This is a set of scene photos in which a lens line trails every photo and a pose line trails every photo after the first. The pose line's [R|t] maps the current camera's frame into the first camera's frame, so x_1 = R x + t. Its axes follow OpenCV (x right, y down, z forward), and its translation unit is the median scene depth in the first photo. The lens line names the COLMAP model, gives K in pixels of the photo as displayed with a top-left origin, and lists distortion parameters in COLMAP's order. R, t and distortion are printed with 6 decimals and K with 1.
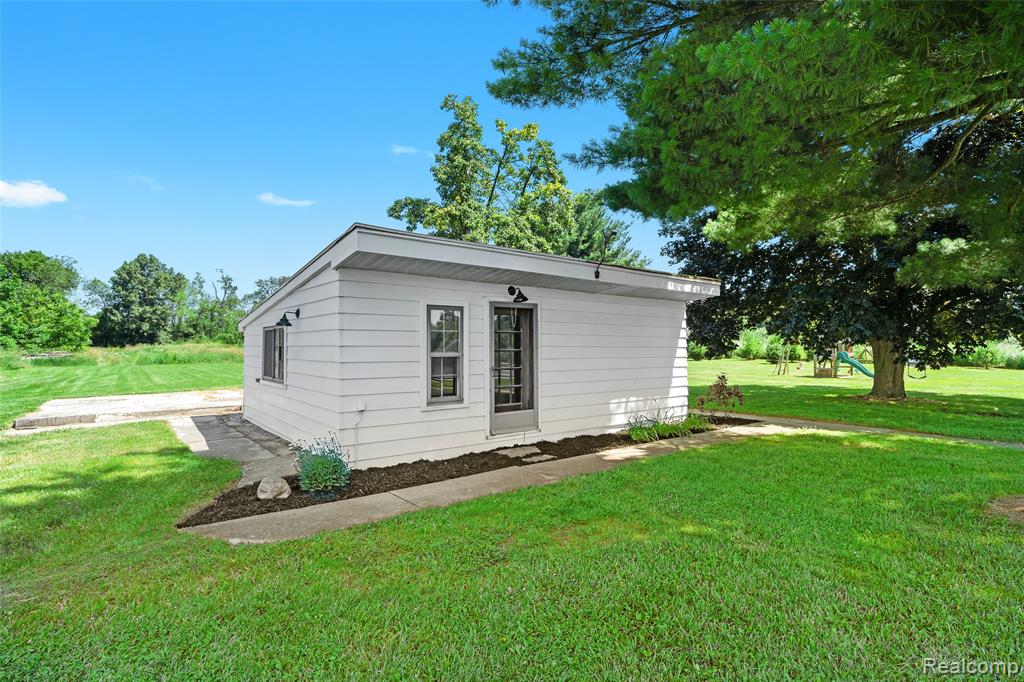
lens RADIAL K [[495.5, 0, 511.0], [0, 495.5, 341.5], [0, 0, 1]] dist [-0.006316, 0.000244]
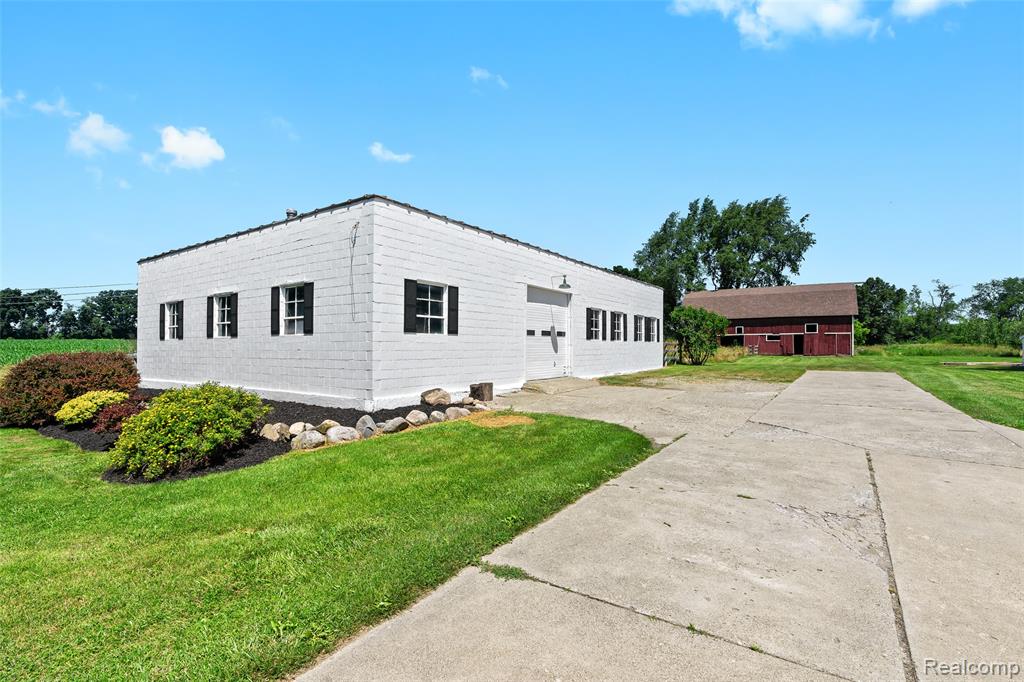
lens RADIAL K [[470.0, 0, 509.3], [0, 470.0, 341.5], [0, 0, 1]] dist [0.003275, 0.000107]
pose [[0.331025, -0.007357, -0.943593, 0.129521], [0.006108, 0.999965, -0.005654, -0.000639], [0.943602, -0.003892, 0.331059, -0.327421]]
